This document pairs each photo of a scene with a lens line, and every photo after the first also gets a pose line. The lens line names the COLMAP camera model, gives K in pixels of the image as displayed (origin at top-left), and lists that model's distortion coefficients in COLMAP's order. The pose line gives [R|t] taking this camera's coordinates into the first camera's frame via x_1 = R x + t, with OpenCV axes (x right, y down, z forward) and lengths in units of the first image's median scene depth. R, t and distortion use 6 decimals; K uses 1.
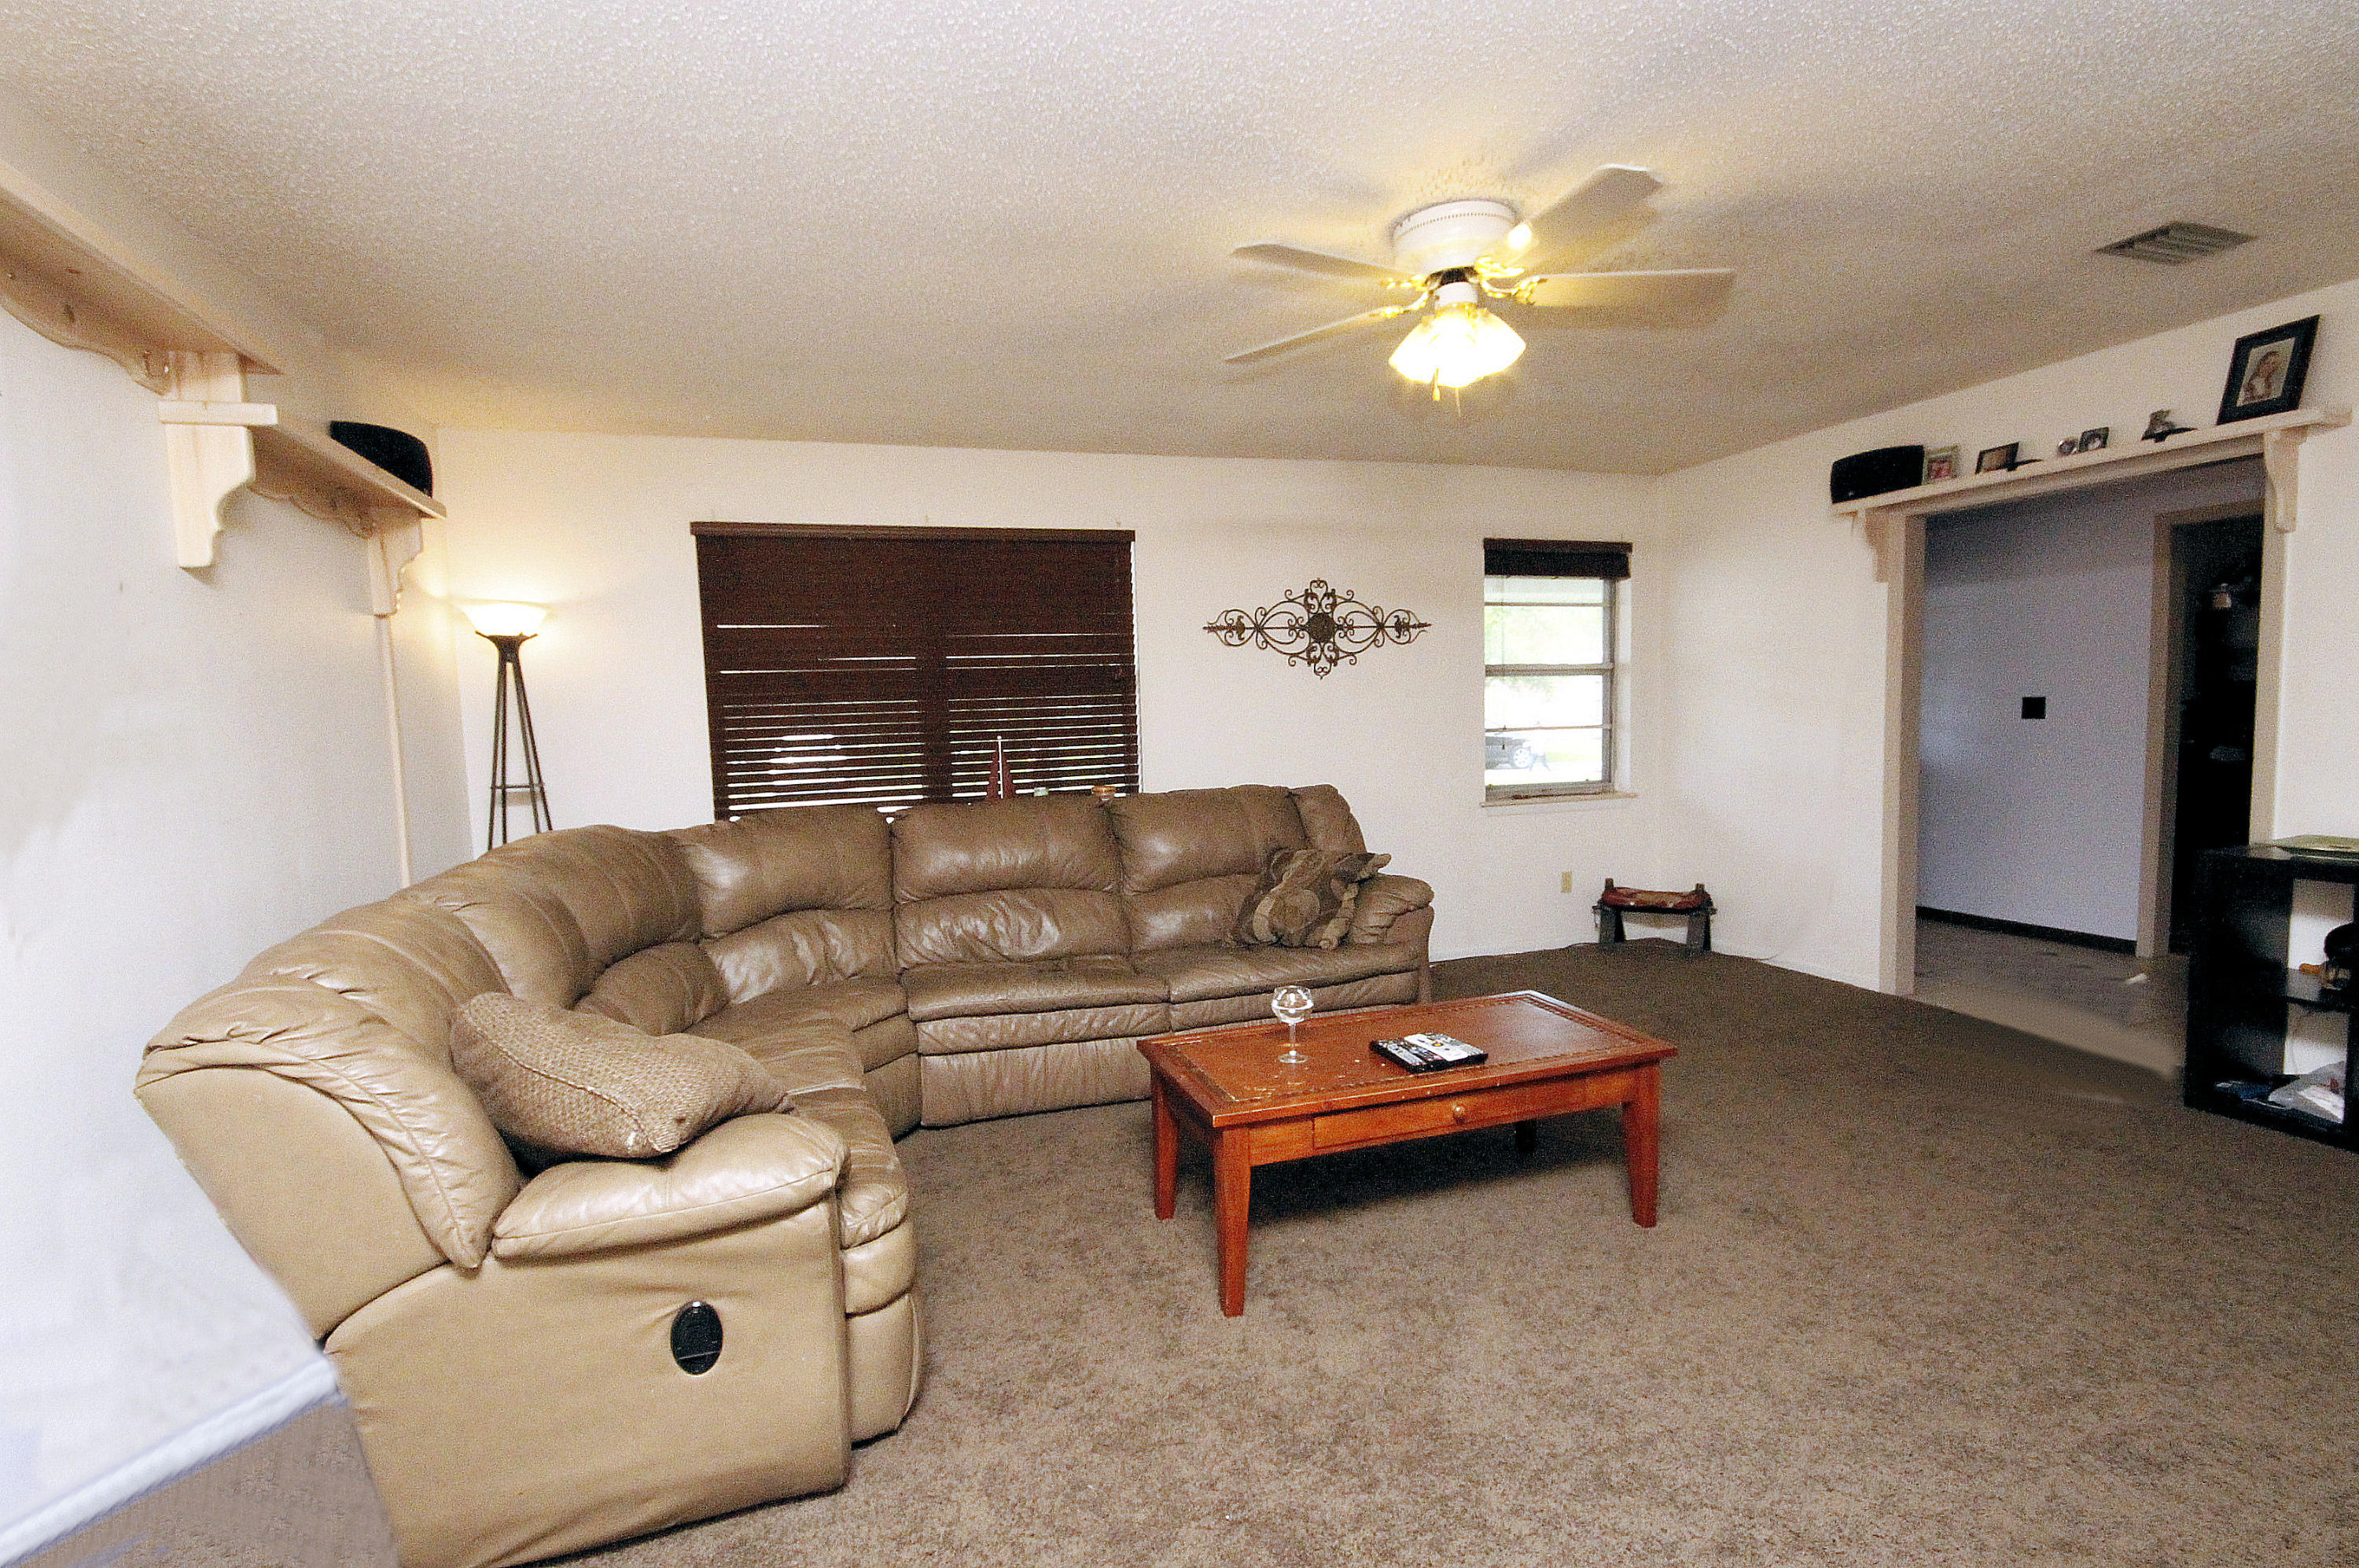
lens RADIAL K [[1079.0, 0, 1182.9], [0, 1079.0, 795.3], [0, 0, 1]] dist [-0.007084, -0.004267]
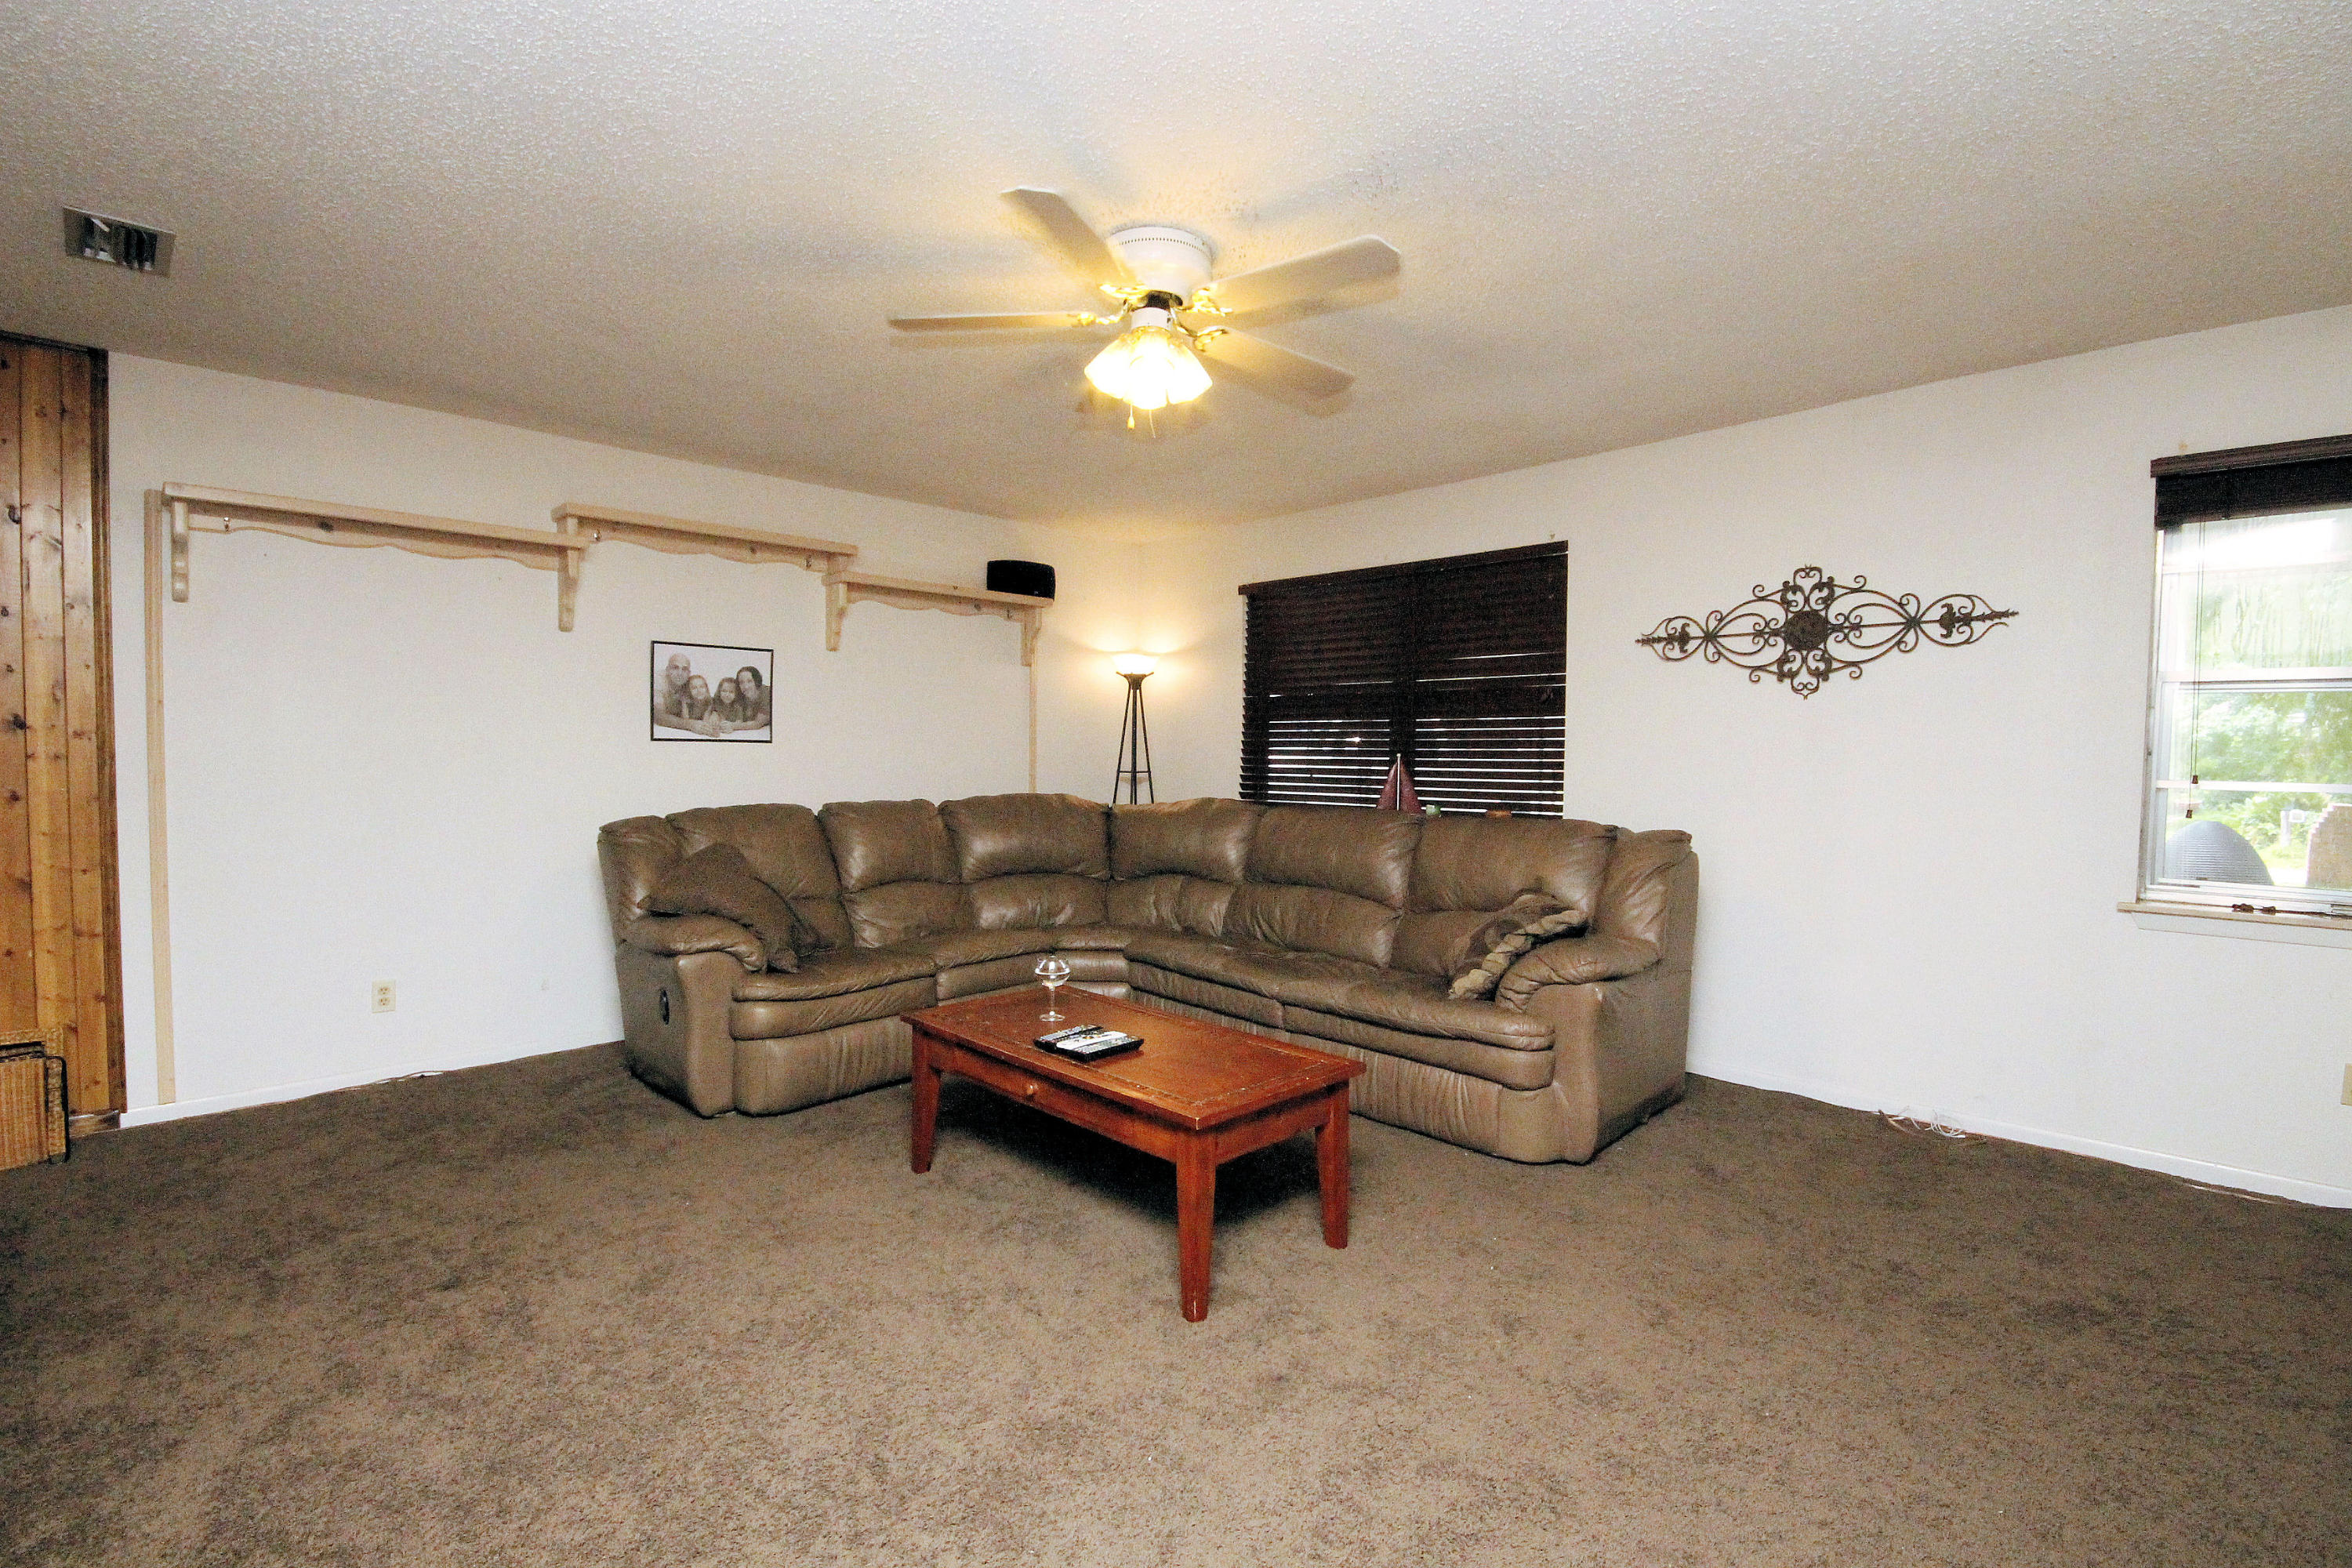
lens RADIAL K [[1075.8, 0, 1182.1], [0, 1075.8, 782.0], [0, 0, 1]] dist [-0.007084, -0.004267]
pose [[0.460005, 0.061154, -0.885808, 0.599289], [-0.091659, 0.995566, 0.021133, -0.026862], [0.883173, 0.071471, 0.463571, 0.281367]]
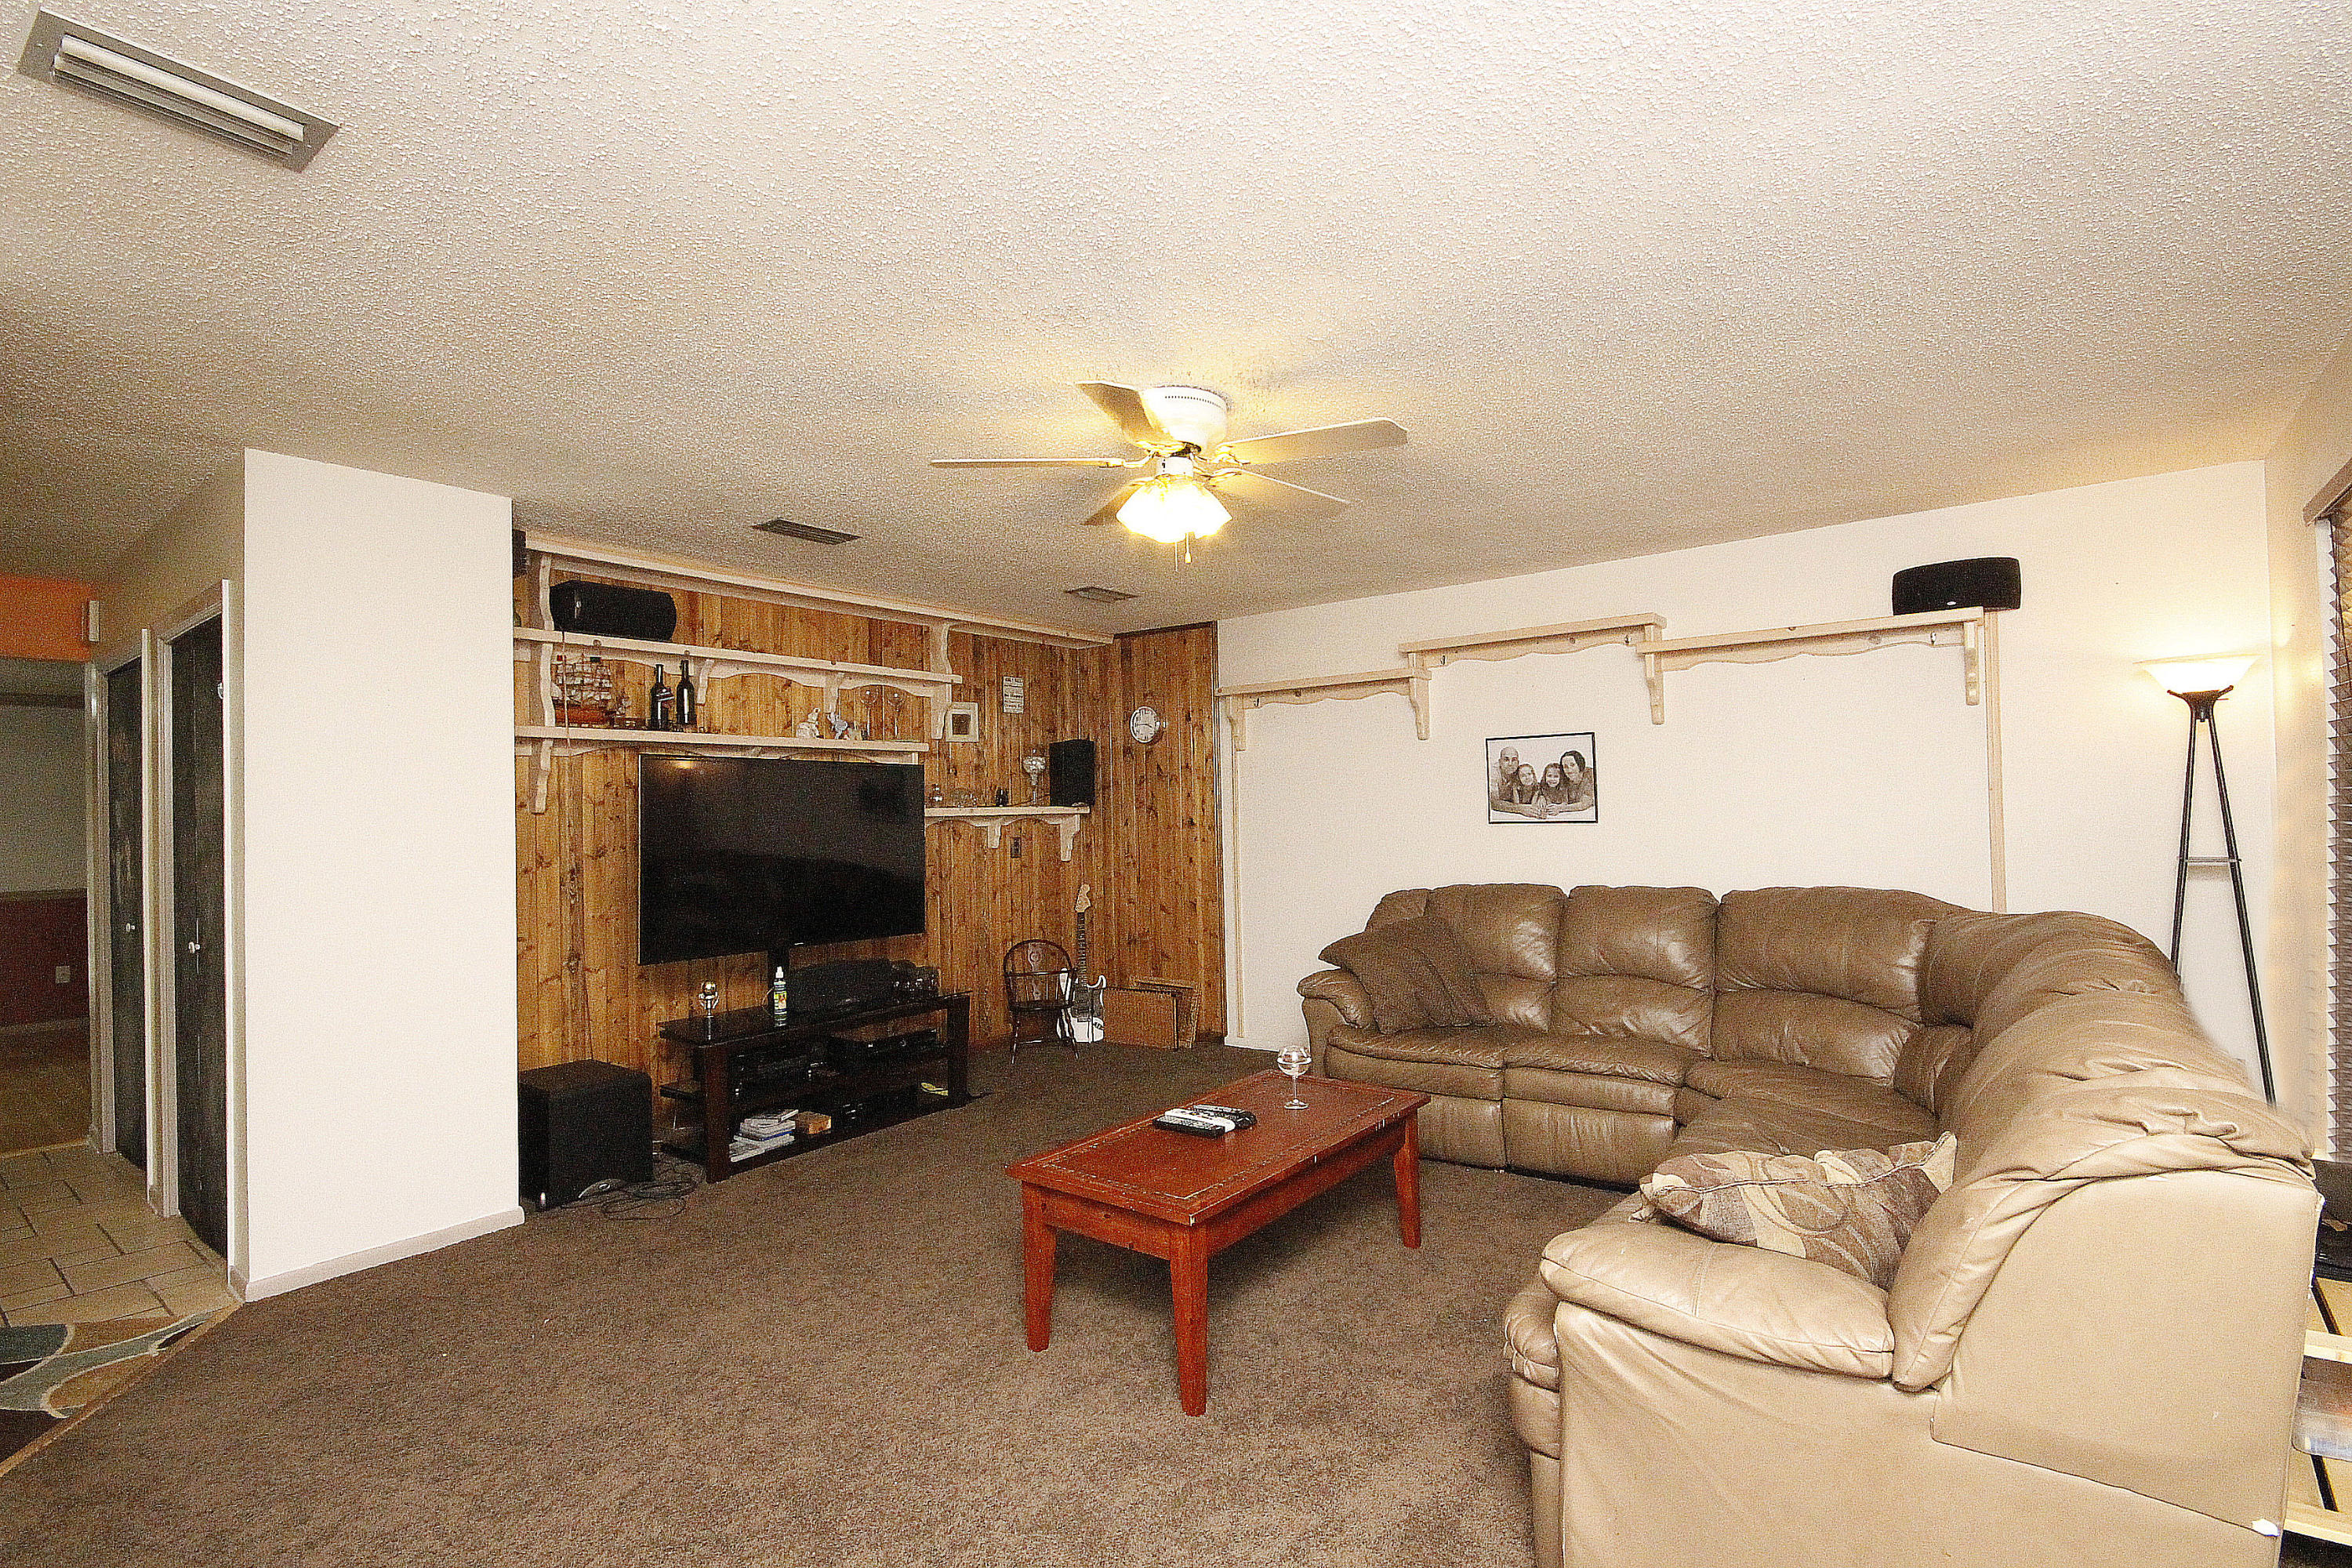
lens RADIAL K [[1075.8, 0, 1179.3], [0, 1075.8, 792.4], [0, 0, 1]] dist [-0.007084, -0.004267]
pose [[-0.812384, 0.029920, -0.582355, 0.458527], [-0.001801, 0.998549, 0.053816, -0.086407], [0.583120, 0.044769, -0.811151, 0.959128]]
